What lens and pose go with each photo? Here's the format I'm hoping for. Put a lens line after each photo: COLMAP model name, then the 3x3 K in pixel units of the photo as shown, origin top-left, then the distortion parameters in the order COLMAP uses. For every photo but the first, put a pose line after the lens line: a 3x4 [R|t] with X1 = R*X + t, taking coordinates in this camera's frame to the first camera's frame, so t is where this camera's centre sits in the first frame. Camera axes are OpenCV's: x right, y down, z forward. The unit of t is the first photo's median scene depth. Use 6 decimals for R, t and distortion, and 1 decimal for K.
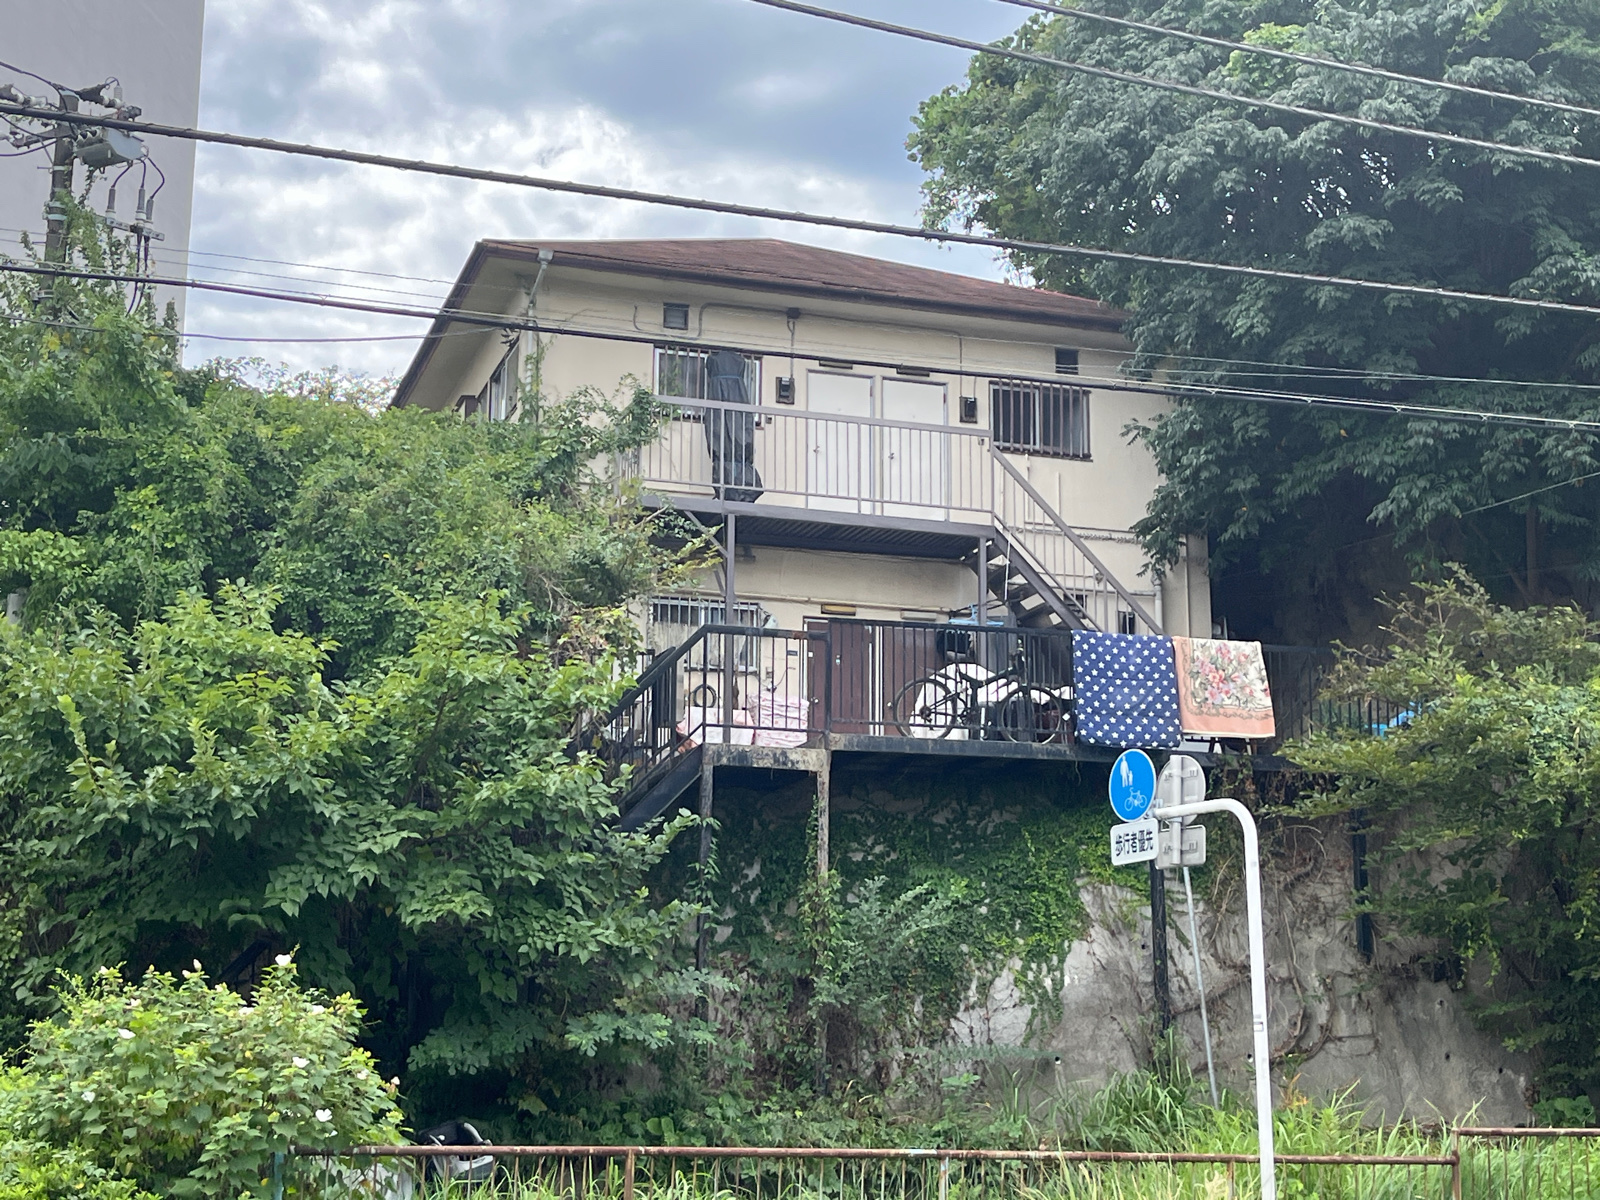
lens RADIAL K [[2343.0, 0, 754.4], [0, 2343.0, 596.7], [0, 0, 1]] dist [0.150583, -0.655625]
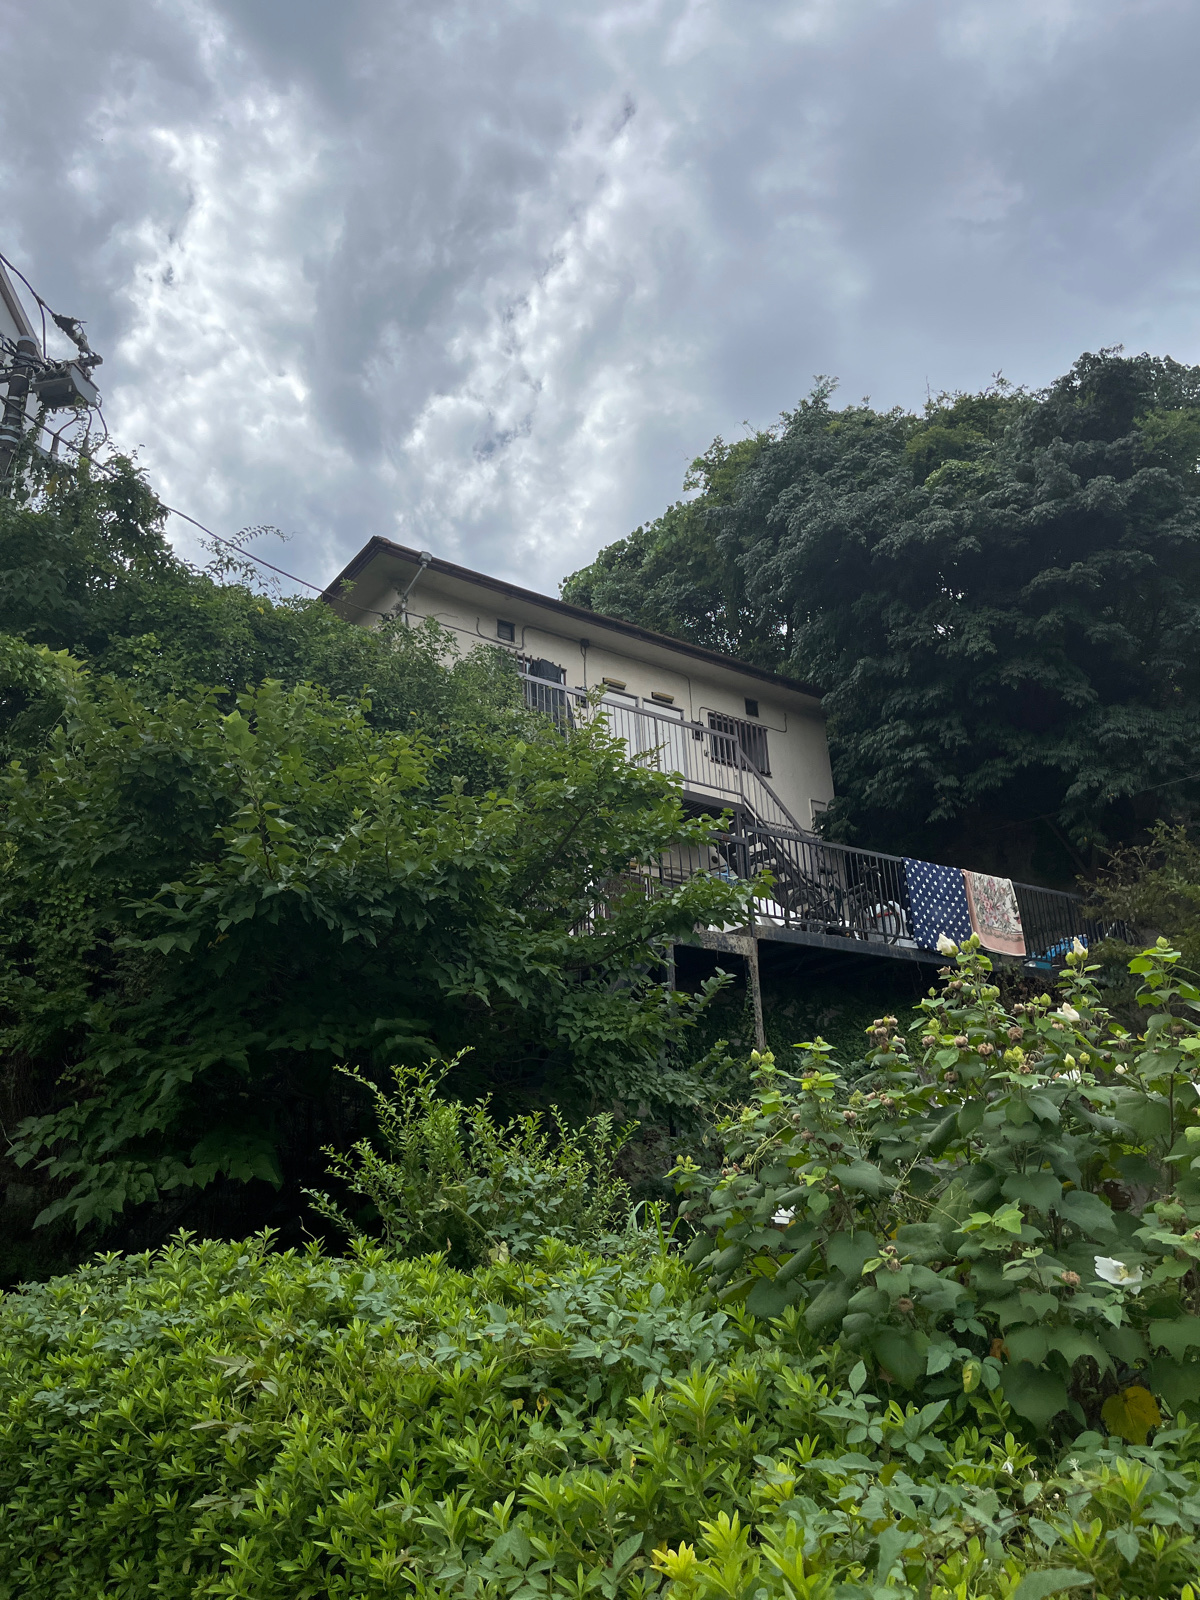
lens RADIAL K [[1206.0, 0, 600.0], [0, 1206.0, 800.0], [0, 0, 1]] dist [0.065852, -0.076575]
pose [[0.946643, 0.072802, 0.313953, -0.217776], [-0.021250, 0.986132, -0.164597, 0.092983], [-0.321582, 0.149143, 0.935062, 0.449854]]
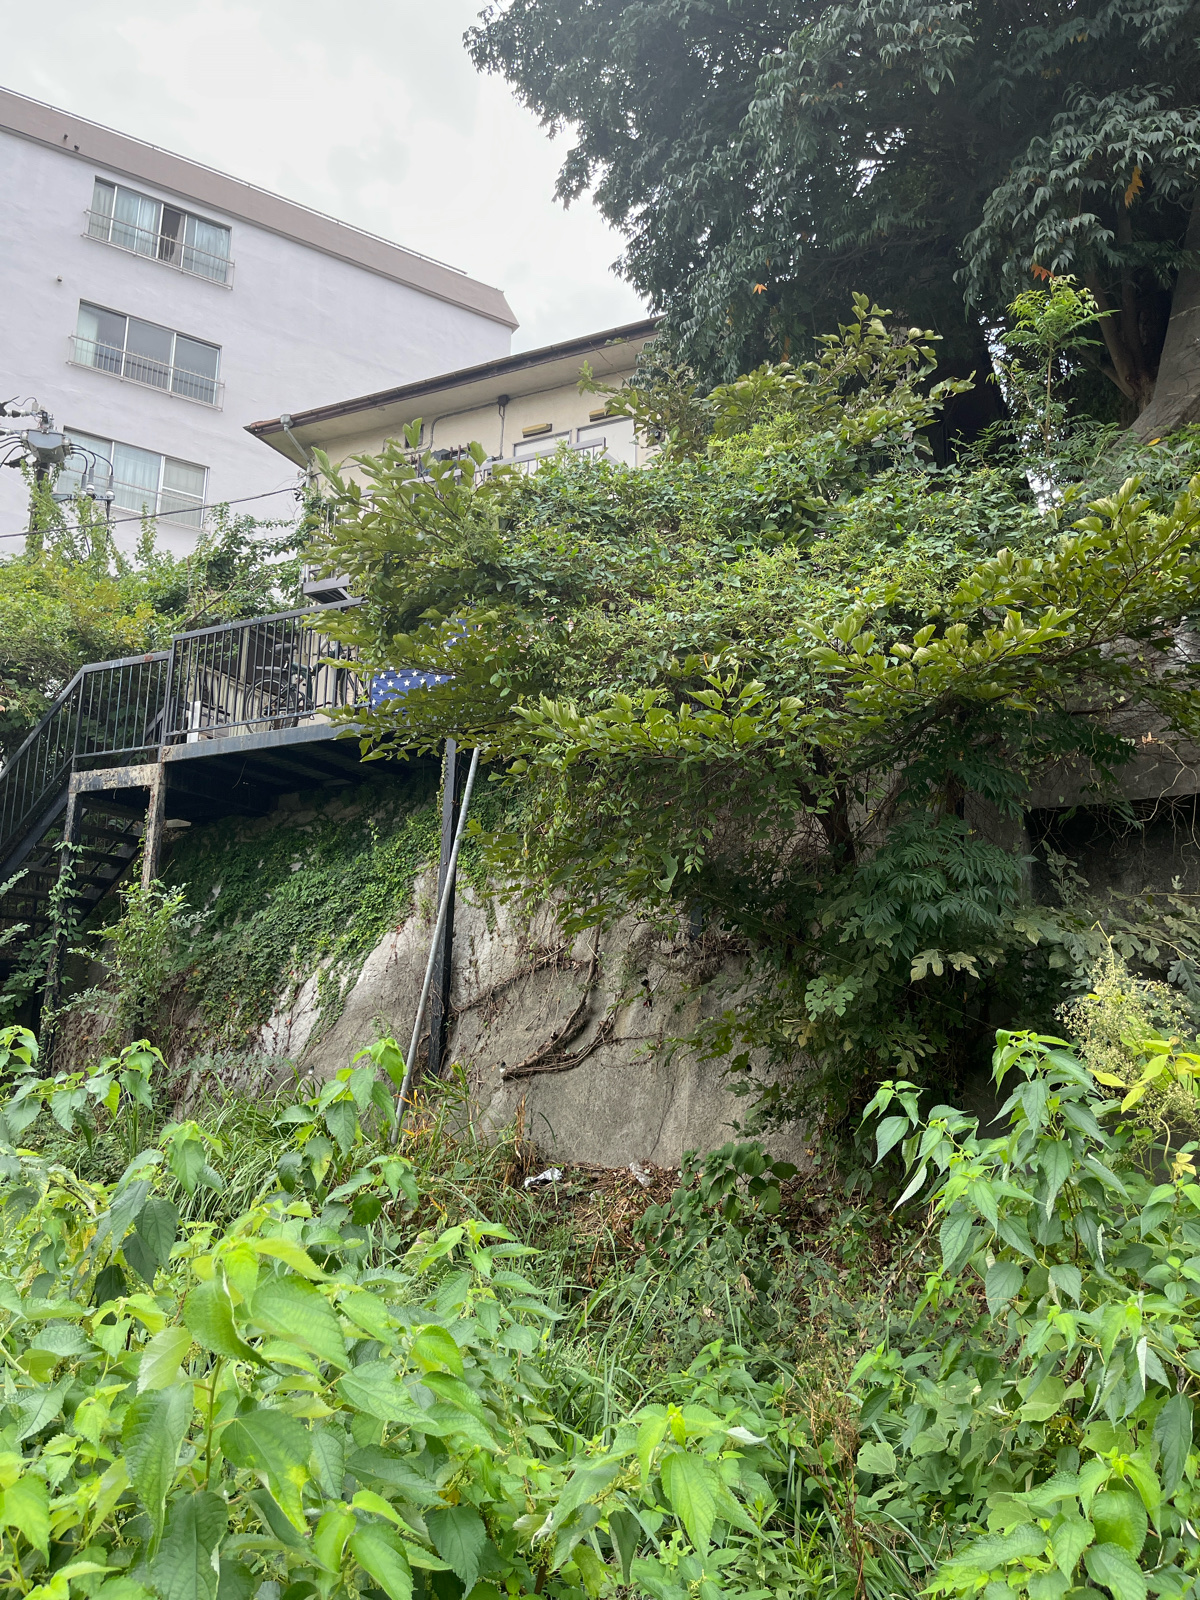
lens RADIAL K [[1206.0, 0, 600.0], [0, 1206.0, 800.0], [0, 0, 1]] dist [0.065852, -0.076575]
pose [[0.722276, -0.141078, -0.677063, 0.499735], [0.134526, 0.988934, -0.062552, 0.133695], [0.678395, -0.045903, 0.733262, 0.712861]]
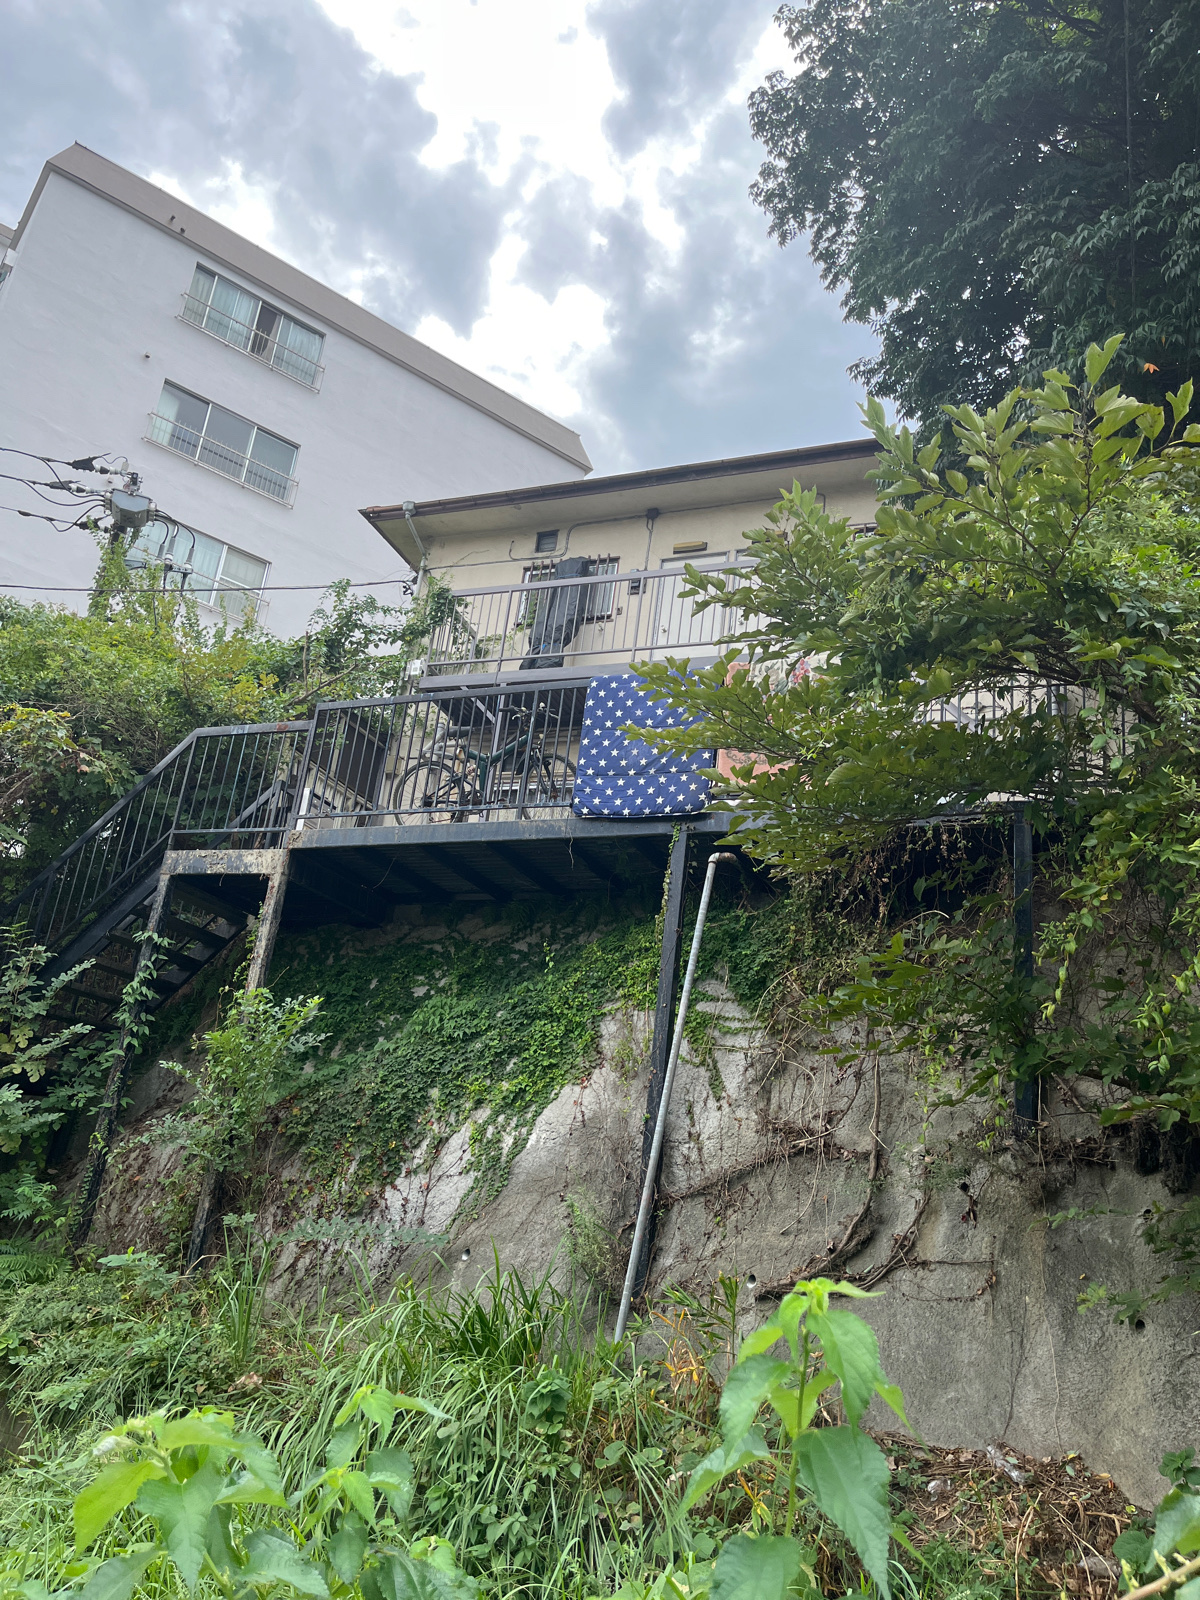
lens RADIAL K [[1203.6, 0, 600.0], [0, 1203.6, 800.0], [0, 0, 1]] dist [0.058616, -0.076087]
pose [[0.773436, -0.145712, -0.616900, 0.375514], [0.030289, 0.980604, -0.193644, 0.130395], [0.633151, 0.131086, 0.762848, 0.705586]]
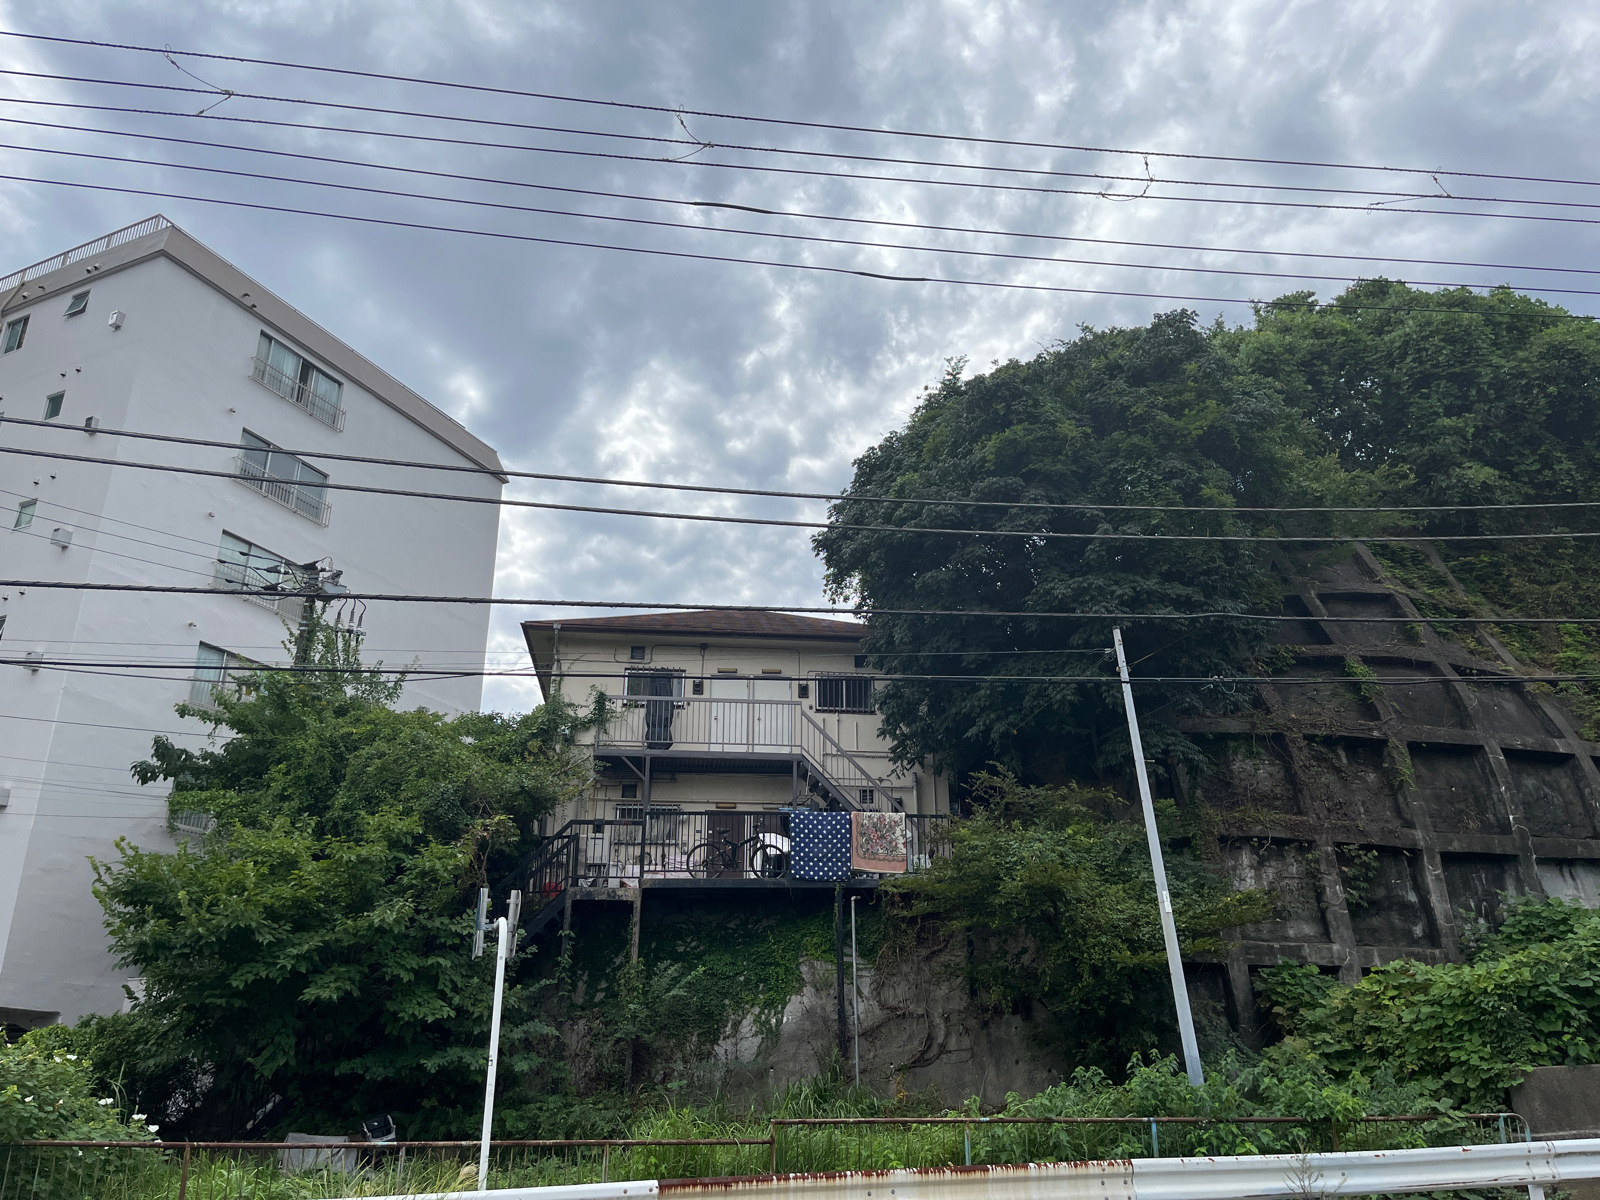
lens RADIAL K [[1203.6, 0, 800.0], [0, 1203.6, 600.0], [0, 0, 1]] dist [0.058616, -0.076087]
pose [[0.980489, -0.083680, -0.177874, 0.318100], [0.053420, 0.984242, -0.168565, 0.010606], [0.189176, 0.155774, 0.969509, 0.094347]]
